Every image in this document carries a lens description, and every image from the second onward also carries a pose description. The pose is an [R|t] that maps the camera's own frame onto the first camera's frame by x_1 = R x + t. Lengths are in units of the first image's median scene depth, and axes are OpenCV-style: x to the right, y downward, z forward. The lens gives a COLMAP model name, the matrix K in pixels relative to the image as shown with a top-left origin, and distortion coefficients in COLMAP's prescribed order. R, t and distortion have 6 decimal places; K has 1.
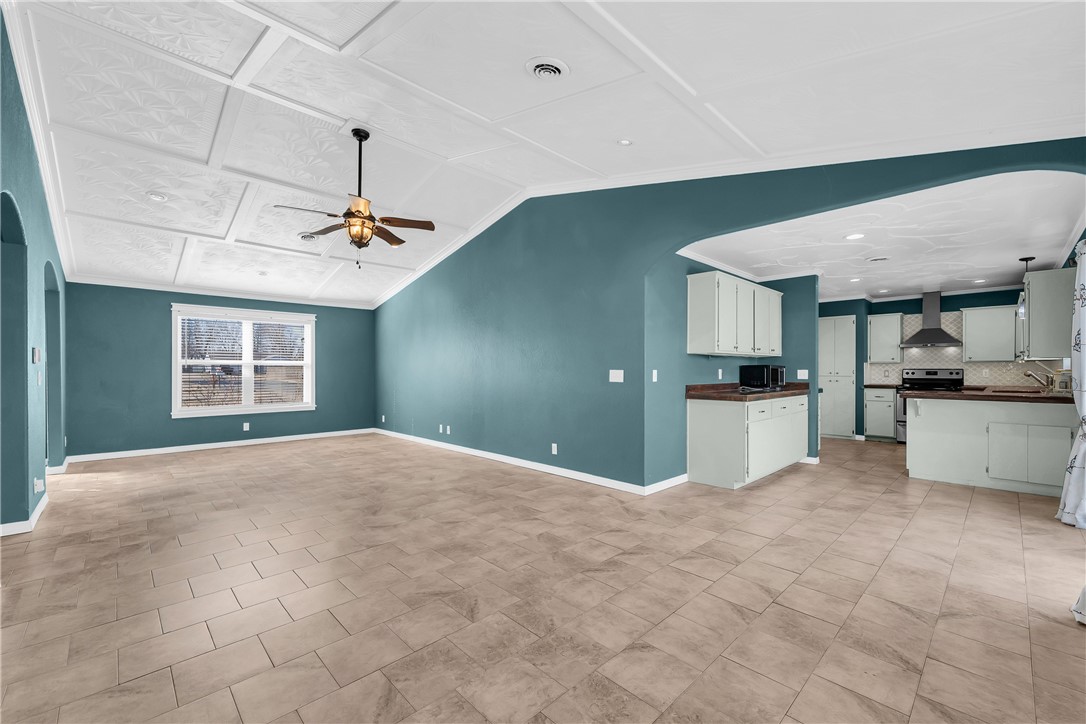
lens RADIAL K [[442.5, 0, 543.8], [0, 442.5, 370.5], [0, 0, 1]] dist [-0.002153, -0.000473]
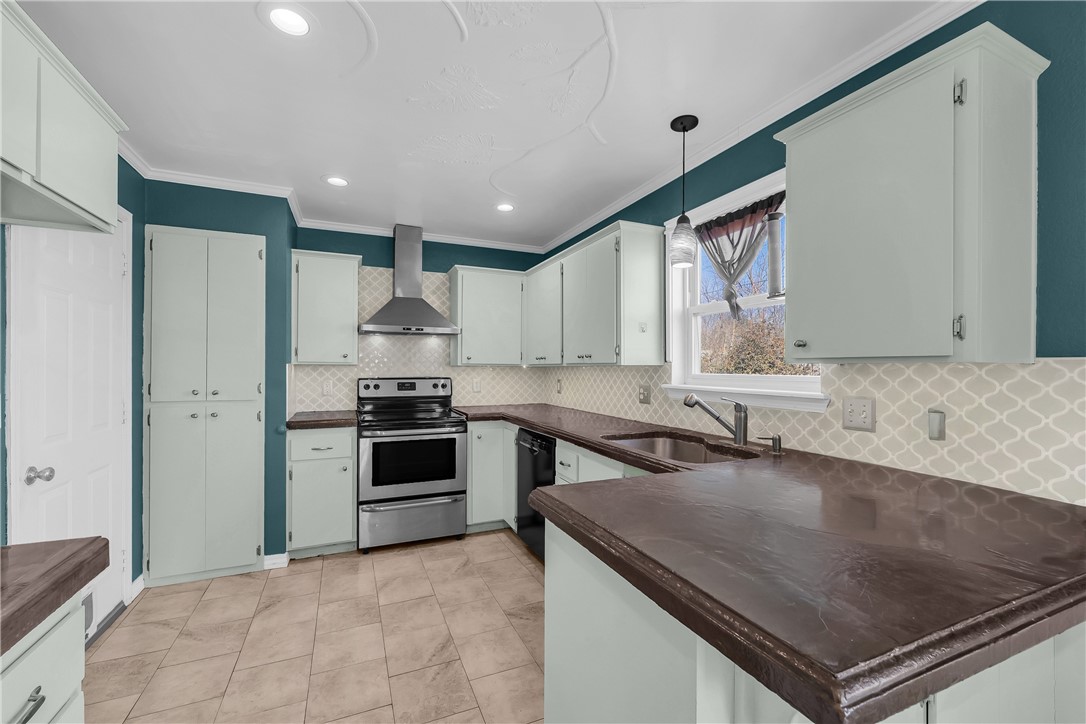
lens RADIAL K [[442.5, 0, 541.0], [0, 442.5, 366.1], [0, 0, 1]] dist [-0.002153, -0.000473]
pose [[0.351180, 0.005186, 0.936294, 0.478697], [-0.002990, 0.999986, -0.004417, -0.016118], [-0.936303, -0.001249, 0.351190, 0.712490]]
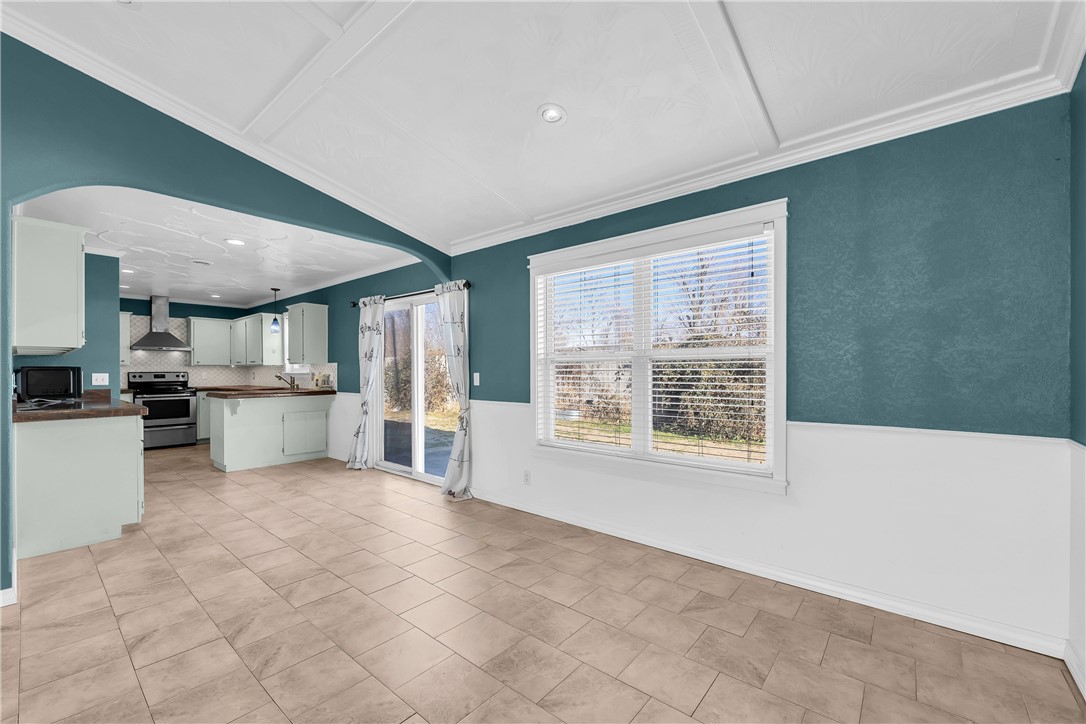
lens RADIAL K [[442.5, 0, 543.8], [0, 442.5, 373.4], [0, 0, 1]] dist [-0.002153, -0.000473]
pose [[-0.101667, -0.004295, 0.994809, -0.229385], [0.004693, 0.999977, 0.004797, -0.001079], [-0.994807, 0.005157, -0.101644, 0.240260]]
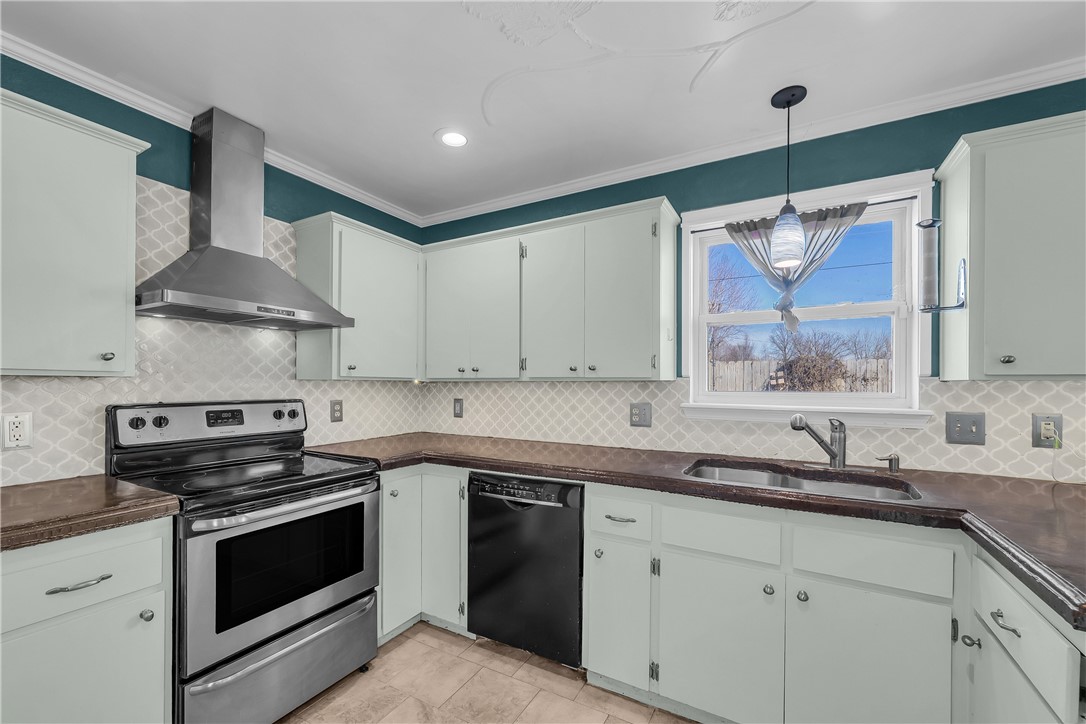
lens RADIAL K [[442.5, 0, 538.7], [0, 442.5, 381.7], [0, 0, 1]] dist [-0.002153, -0.000473]
pose [[-0.280722, 0.002780, 0.959785, 0.591669], [-0.003431, 0.999987, -0.003900, -0.016455], [-0.959783, -0.004388, -0.280709, 0.940344]]
